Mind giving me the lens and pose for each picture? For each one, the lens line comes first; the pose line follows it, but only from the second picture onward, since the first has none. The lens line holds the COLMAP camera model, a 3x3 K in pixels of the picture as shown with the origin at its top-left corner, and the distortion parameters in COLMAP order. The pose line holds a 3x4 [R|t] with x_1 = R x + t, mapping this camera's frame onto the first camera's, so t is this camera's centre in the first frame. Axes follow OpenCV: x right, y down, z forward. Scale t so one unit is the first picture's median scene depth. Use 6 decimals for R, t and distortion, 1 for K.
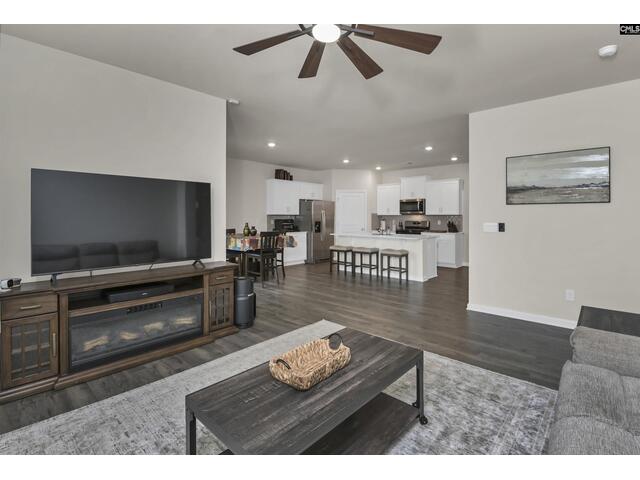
lens RADIAL K [[314.4, 0, 314.0], [0, 314.4, 234.9], [0, 0, 1]] dist [-0.013116, -0.000505]
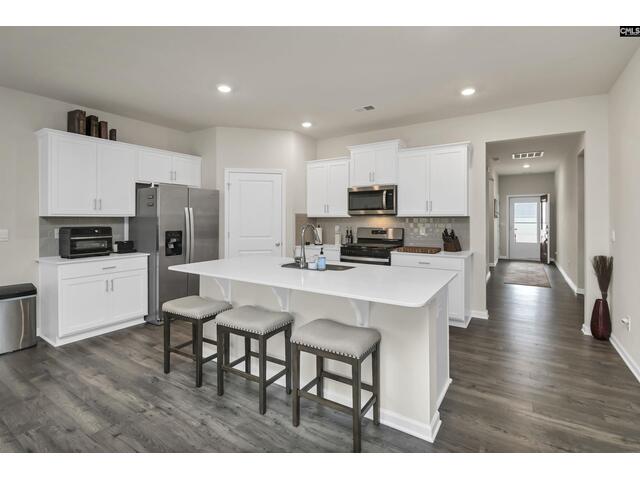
lens RADIAL K [[309.6, 0, 318.3], [0, 309.6, 217.4], [0, 0, 1]] dist [-0.013270, -0.000245]
pose [[0.983856, -0.000658, 0.178961, 0.140516], [0.011530, 0.998149, -0.059713, -0.034177], [-0.178591, 0.060813, 0.982042, 0.533885]]
